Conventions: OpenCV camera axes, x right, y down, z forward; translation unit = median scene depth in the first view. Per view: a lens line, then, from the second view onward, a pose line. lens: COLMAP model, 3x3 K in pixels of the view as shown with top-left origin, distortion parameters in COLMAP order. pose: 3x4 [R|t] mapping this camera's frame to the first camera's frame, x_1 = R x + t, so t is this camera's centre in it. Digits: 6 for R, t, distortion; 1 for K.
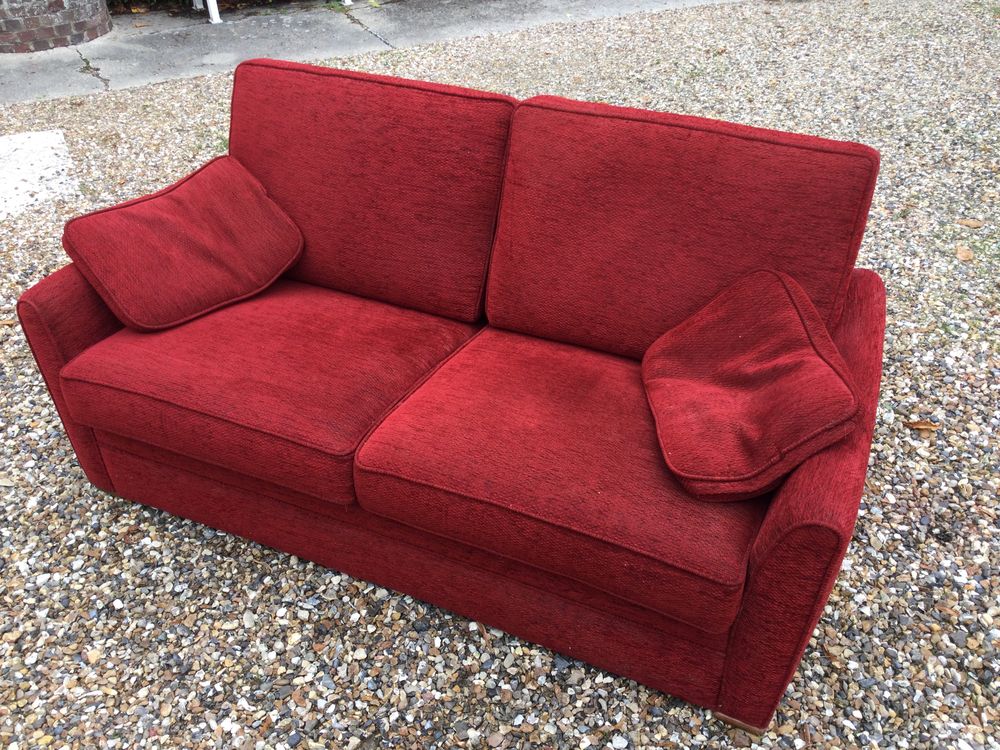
lens RADIAL K [[886.3, 0, 500.0], [0, 886.3, 375.0], [0, 0, 1]] dist [0.065066, -0.112112]
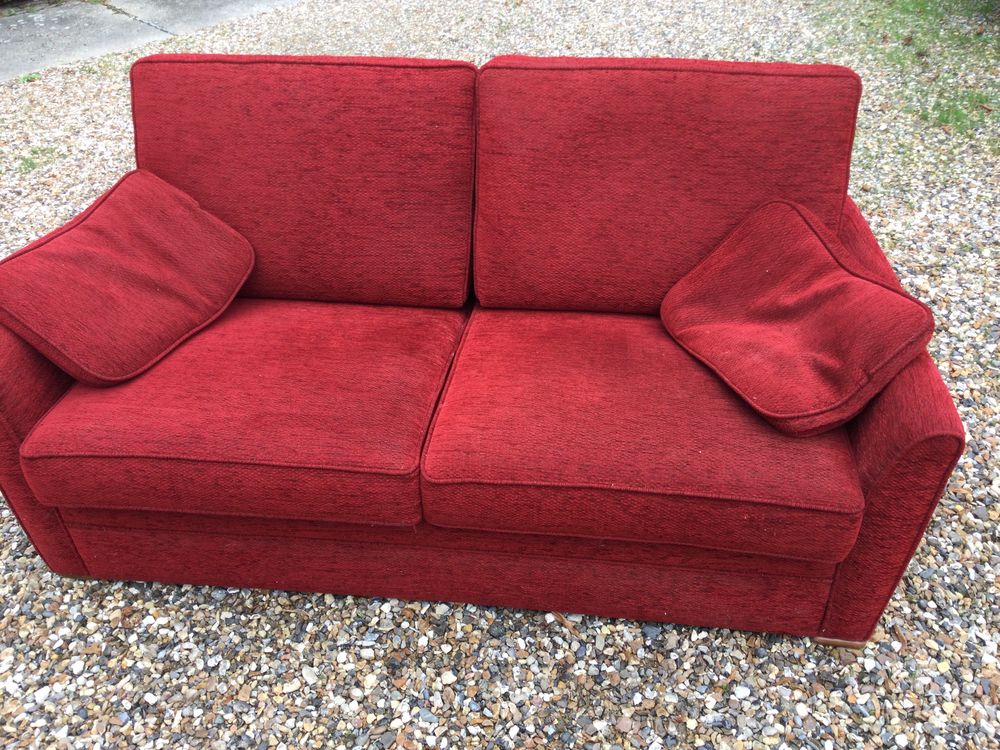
lens RADIAL K [[886.3, 0, 500.0], [0, 886.3, 375.0], [0, 0, 1]] dist [0.065066, -0.112112]
pose [[0.955061, -0.196315, 0.222080, -0.243306], [0.188777, 0.980485, 0.054892, -0.036898], [-0.228522, -0.010502, 0.973482, 0.082505]]
